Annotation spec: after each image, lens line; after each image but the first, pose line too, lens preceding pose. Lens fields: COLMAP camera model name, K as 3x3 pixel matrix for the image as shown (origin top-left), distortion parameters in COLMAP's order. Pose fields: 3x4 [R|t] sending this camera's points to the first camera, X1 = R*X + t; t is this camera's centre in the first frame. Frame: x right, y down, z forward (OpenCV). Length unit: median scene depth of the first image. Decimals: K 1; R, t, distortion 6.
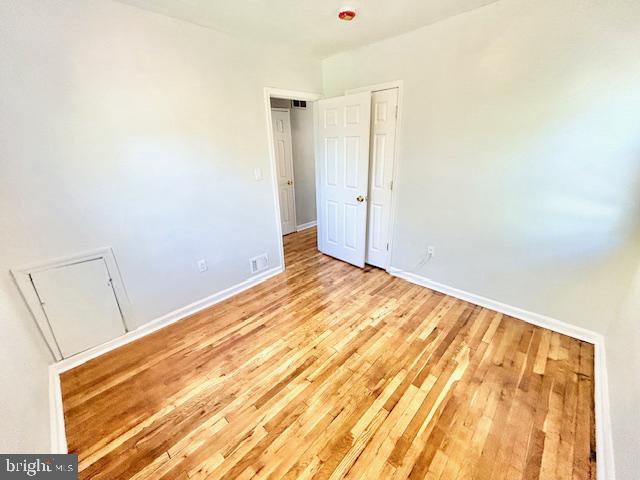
lens RADIAL K [[257.2, 0, 318.8], [0, 257.2, 240.2], [0, 0, 1]] dist [-0.003038, 0.000103]
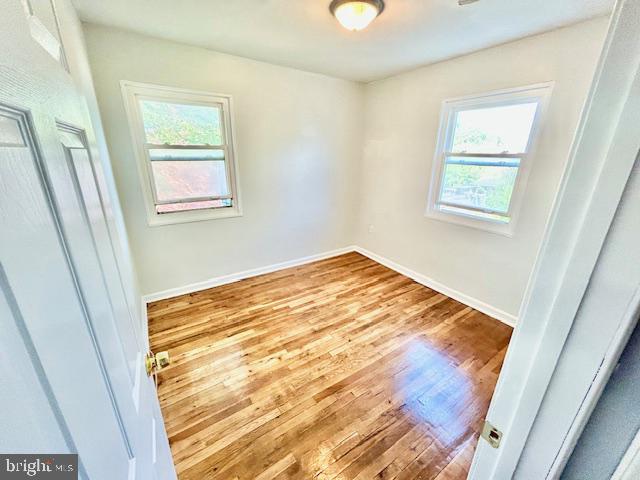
lens RADIAL K [[257.2, 0, 318.8], [0, 257.2, 240.2], [0, 0, 1]] dist [-0.003038, 0.000103]
pose [[-0.978399, -0.050401, 0.200490, -0.093040], [0.087444, 0.777893, 0.622283, -0.664778], [-0.187323, 0.626373, -0.756682, 1.737841]]
